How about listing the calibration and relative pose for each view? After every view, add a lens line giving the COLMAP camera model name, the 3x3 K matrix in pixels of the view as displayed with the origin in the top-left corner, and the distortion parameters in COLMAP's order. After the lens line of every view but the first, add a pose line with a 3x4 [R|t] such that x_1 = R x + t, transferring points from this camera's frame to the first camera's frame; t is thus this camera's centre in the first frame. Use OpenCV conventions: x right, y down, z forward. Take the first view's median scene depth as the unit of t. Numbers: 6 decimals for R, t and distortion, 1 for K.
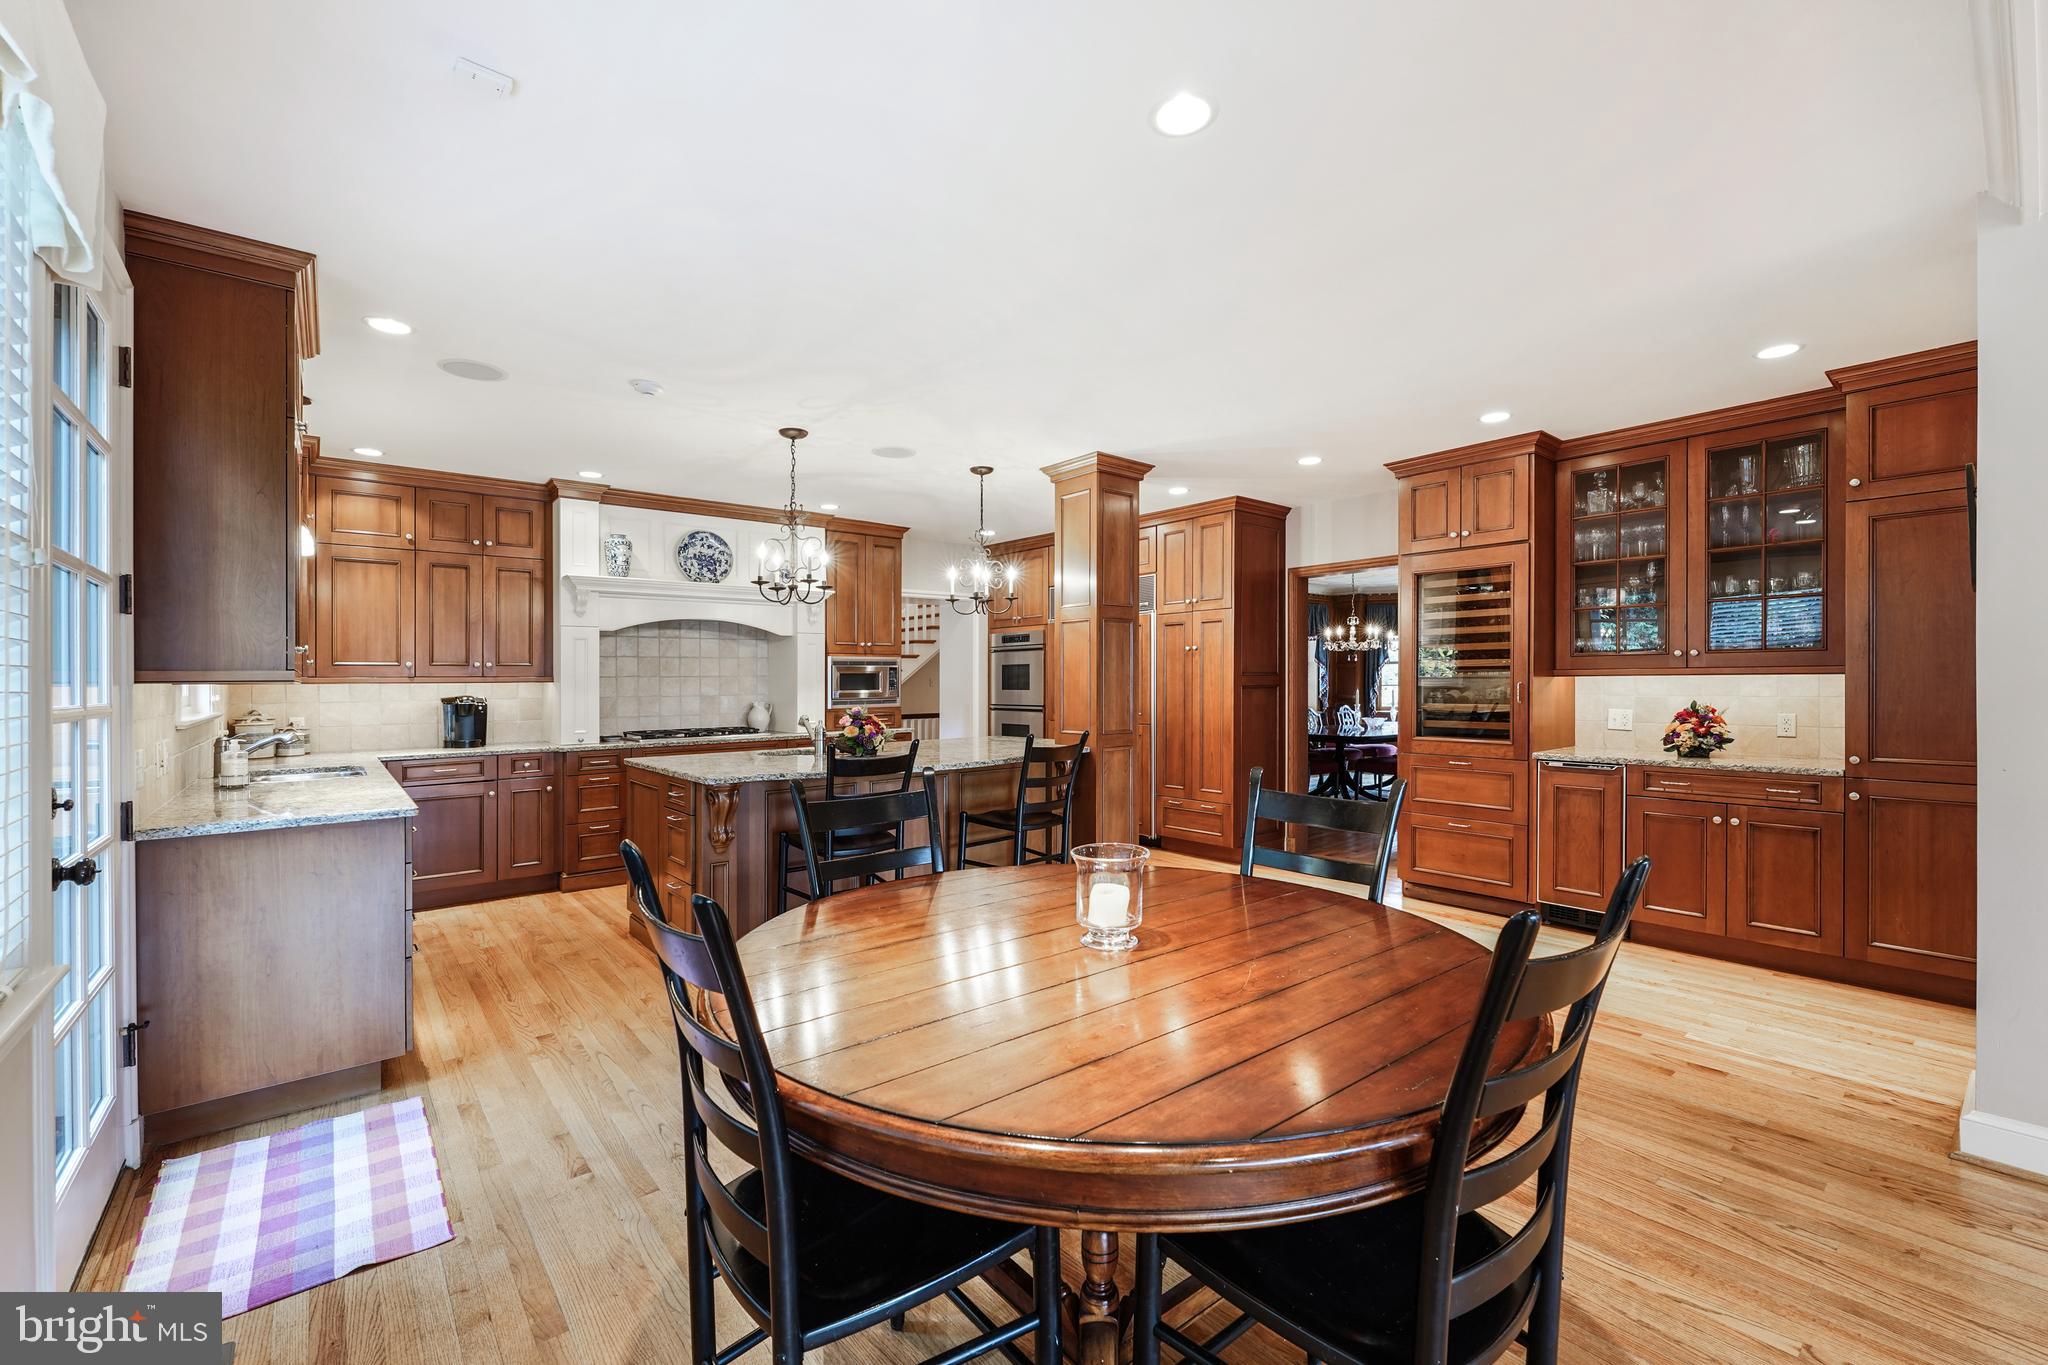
lens RADIAL K [[846.9, 0, 1032.8], [0, 846.9, 682.0], [0, 0, 1]] dist [-0.002439, 0.001215]
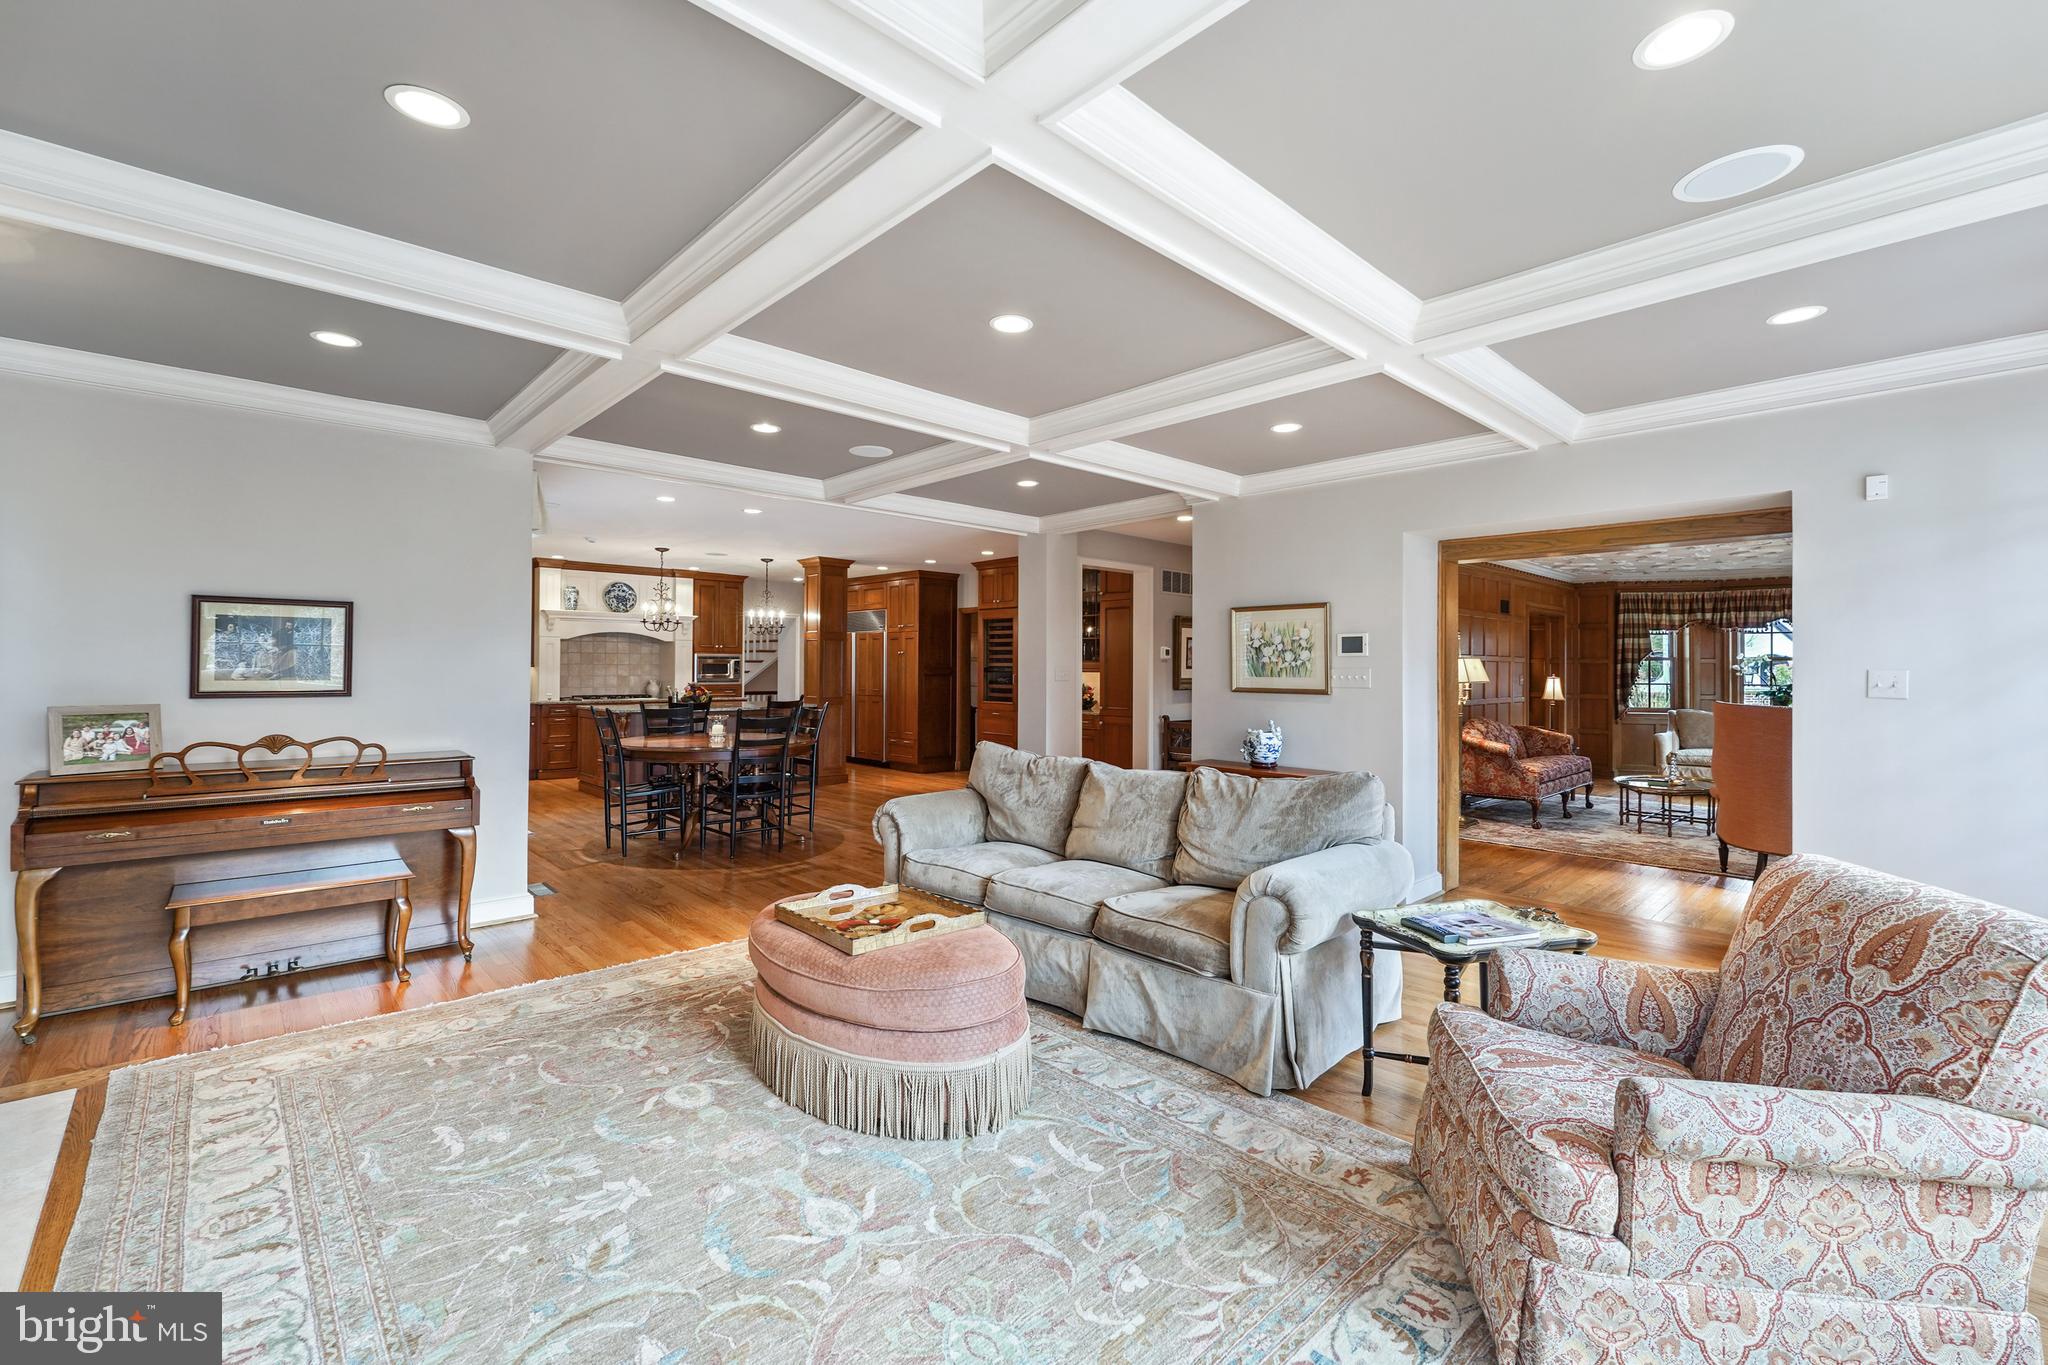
lens RADIAL K [[846.9, 0, 1020.0], [0, 846.9, 676.2], [0, 0, 1]] dist [-0.002439, 0.001215]
pose [[0.998146, 0.013708, 0.059310, 0.384330], [-0.014174, 0.999872, 0.007455, -0.008862], [-0.059200, -0.008282, 0.998212, -0.914026]]
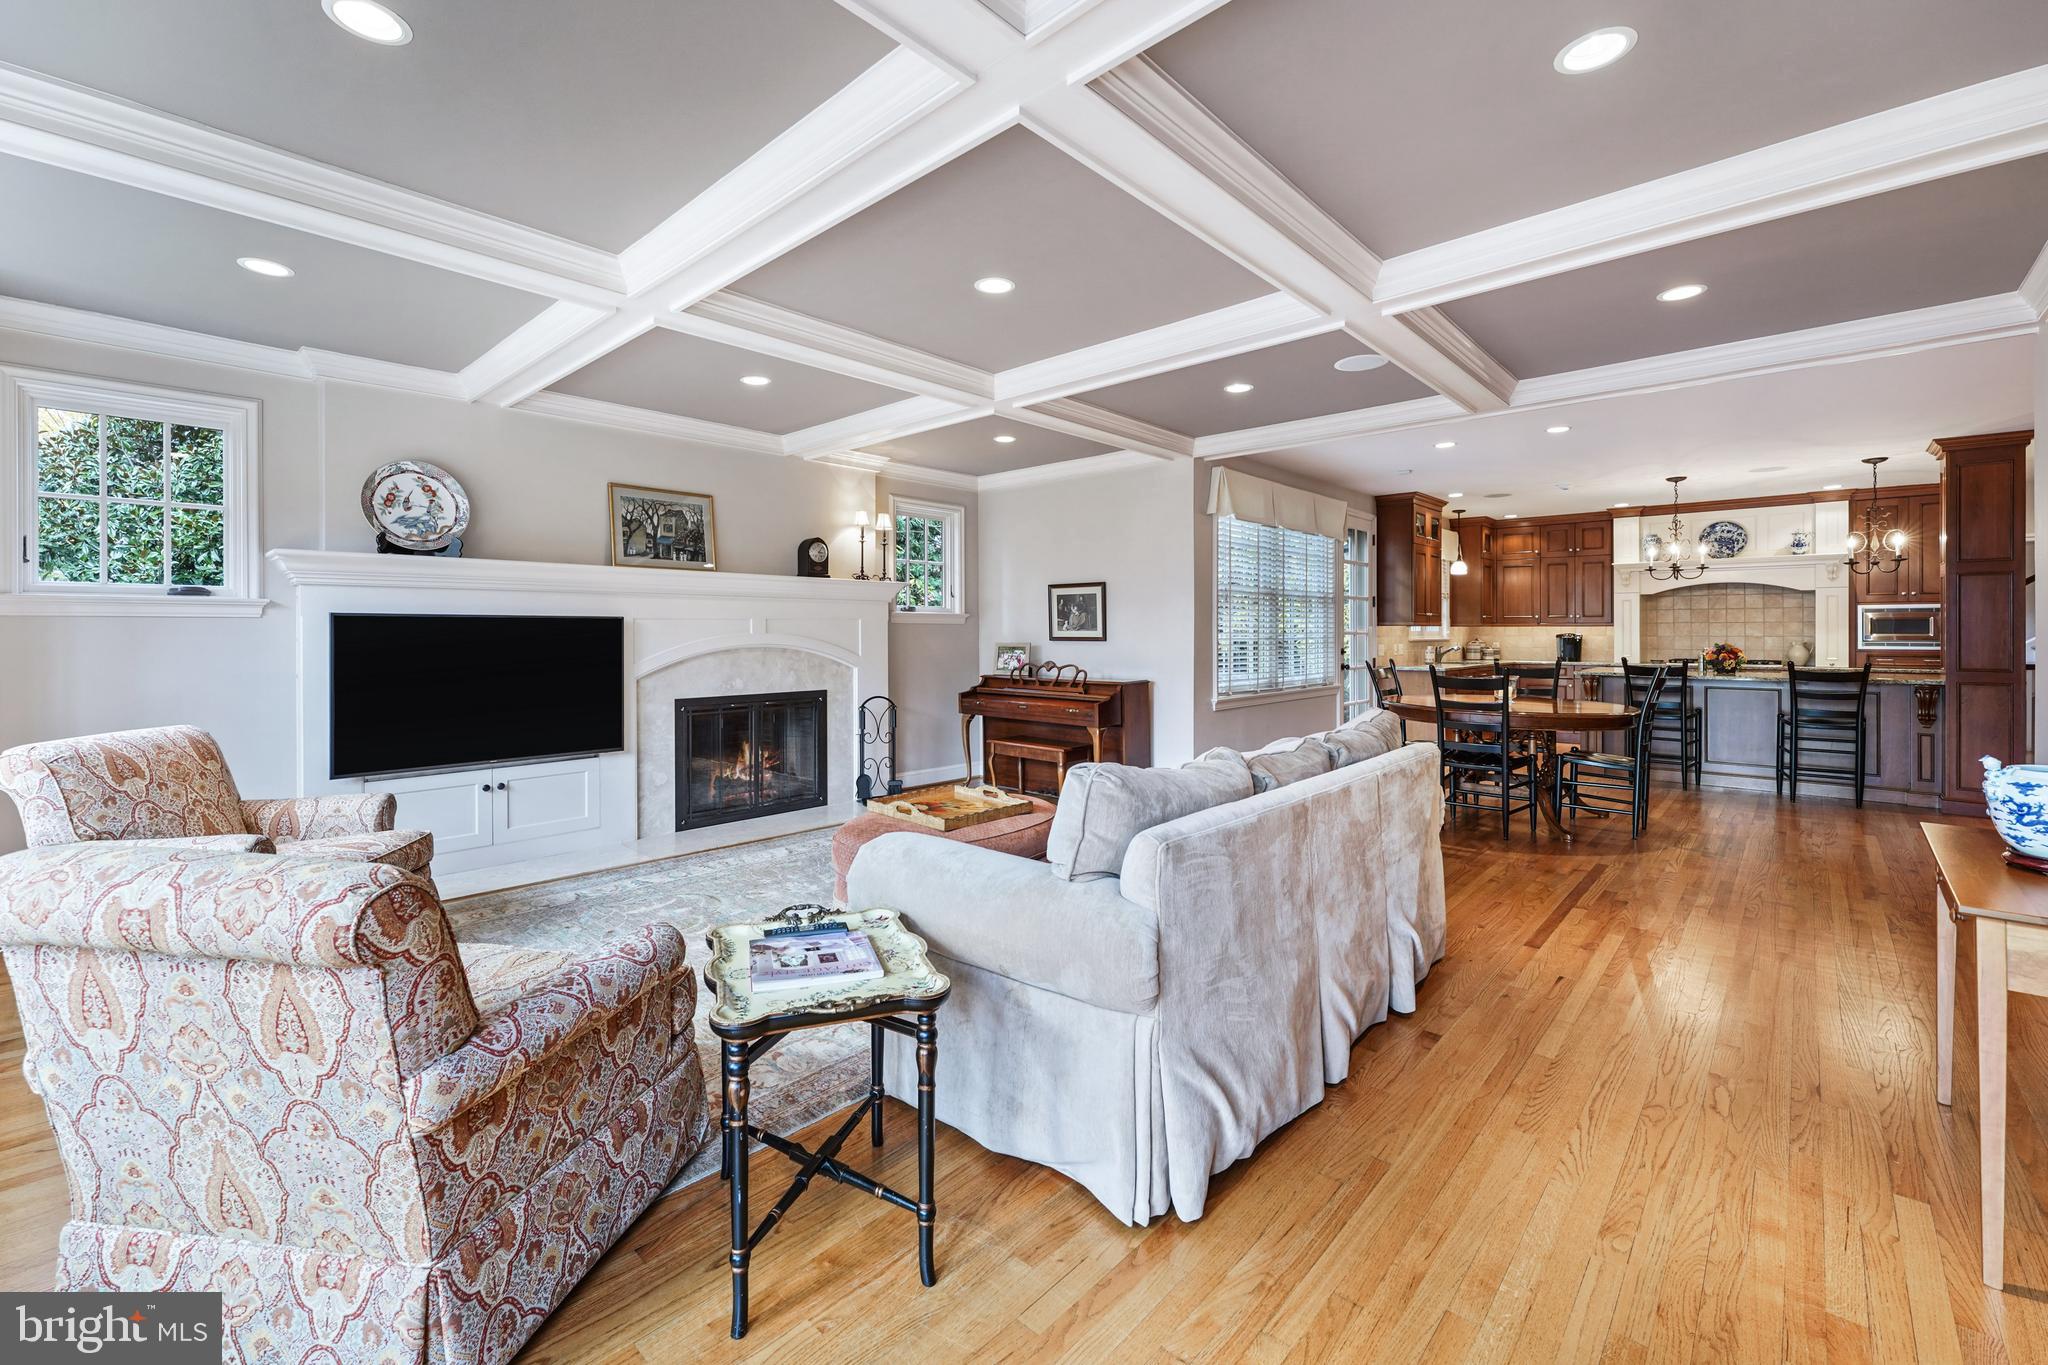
lens RADIAL K [[846.9, 0, 1014.5], [0, 846.9, 631.1], [0, 0, 1]] dist [-0.002439, 0.001215]
pose [[0.127356, 0.008385, -0.991822, 0.991935], [-0.002252, 0.999964, 0.008164, -0.001246], [0.991855, 0.001193, 0.127370, -0.423604]]
